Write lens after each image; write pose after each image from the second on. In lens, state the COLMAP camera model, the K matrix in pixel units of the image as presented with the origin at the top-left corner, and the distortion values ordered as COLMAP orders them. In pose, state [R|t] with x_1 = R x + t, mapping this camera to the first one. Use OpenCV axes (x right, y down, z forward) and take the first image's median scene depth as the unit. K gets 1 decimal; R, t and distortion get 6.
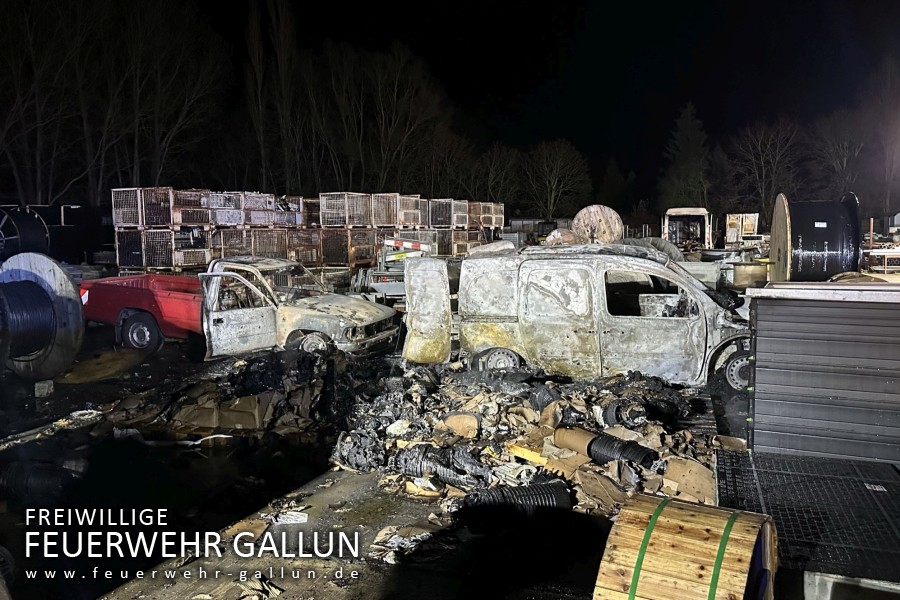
lens RADIAL K [[655.4, 0, 454.8], [0, 655.4, 298.0], [0, 0, 1]] dist [0.071777, -0.117875]
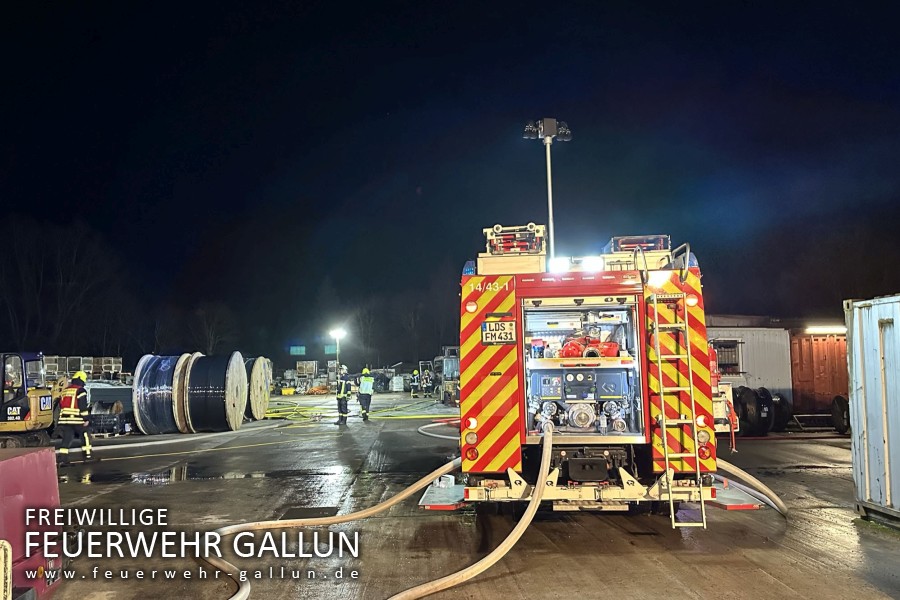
lens RADIAL K [[655.4, 0, 454.8], [0, 655.4, 298.0], [0, 0, 1]] dist [0.071777, -0.117875]
pose [[0.916705, 0.034031, 0.398112, 0.175577], [0.049149, 0.979196, -0.196874, 0.083265], [-0.396530, 0.200043, 0.895962, -0.895343]]
